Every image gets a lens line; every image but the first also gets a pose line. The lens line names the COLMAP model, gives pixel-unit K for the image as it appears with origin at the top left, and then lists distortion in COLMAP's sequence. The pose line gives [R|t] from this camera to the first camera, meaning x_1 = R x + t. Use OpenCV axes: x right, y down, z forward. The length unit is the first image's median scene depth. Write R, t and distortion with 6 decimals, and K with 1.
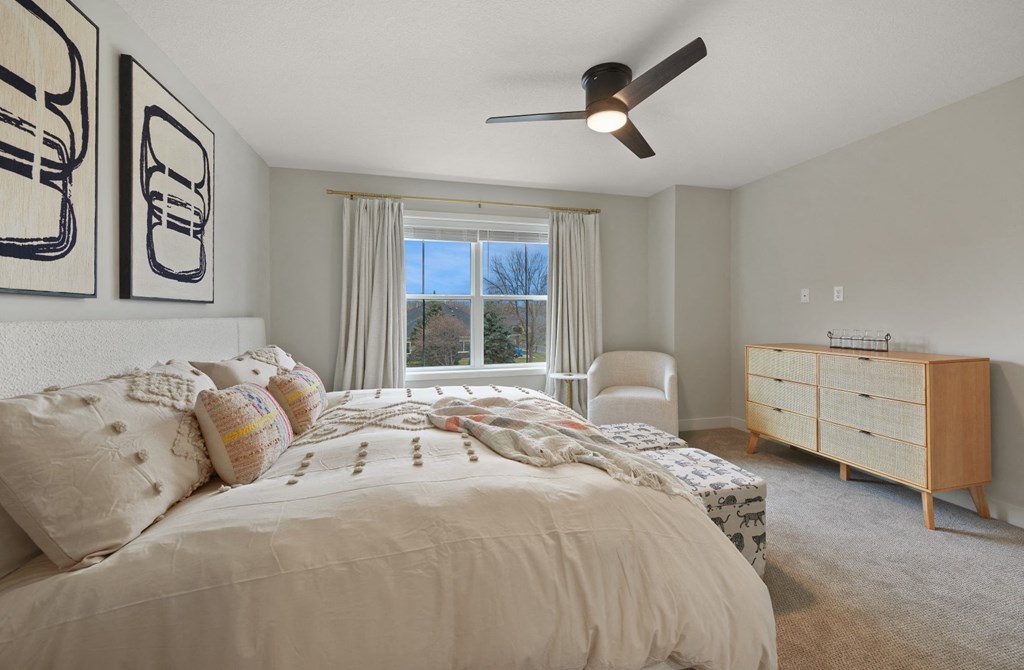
lens RADIAL K [[378.1, 0, 509.4], [0, 378.1, 328.6], [0, 0, 1]] dist [-0.001049, -0.000105]
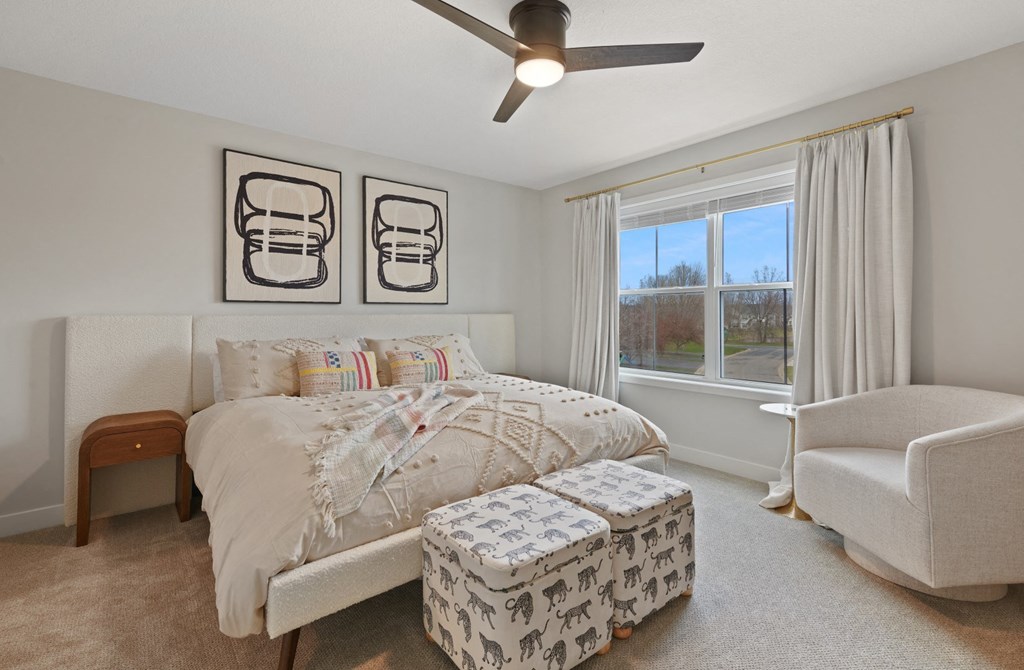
lens RADIAL K [[413.1, 0, 512.0], [0, 413.1, 335.0], [0, 0, 1]] dist [-0.000029, -0.000042]
pose [[0.495646, 0.047047, -0.867250, 1.077348], [-0.030549, 0.998858, 0.036727, -0.017838], [0.867987, 0.008290, 0.496517, 0.554793]]
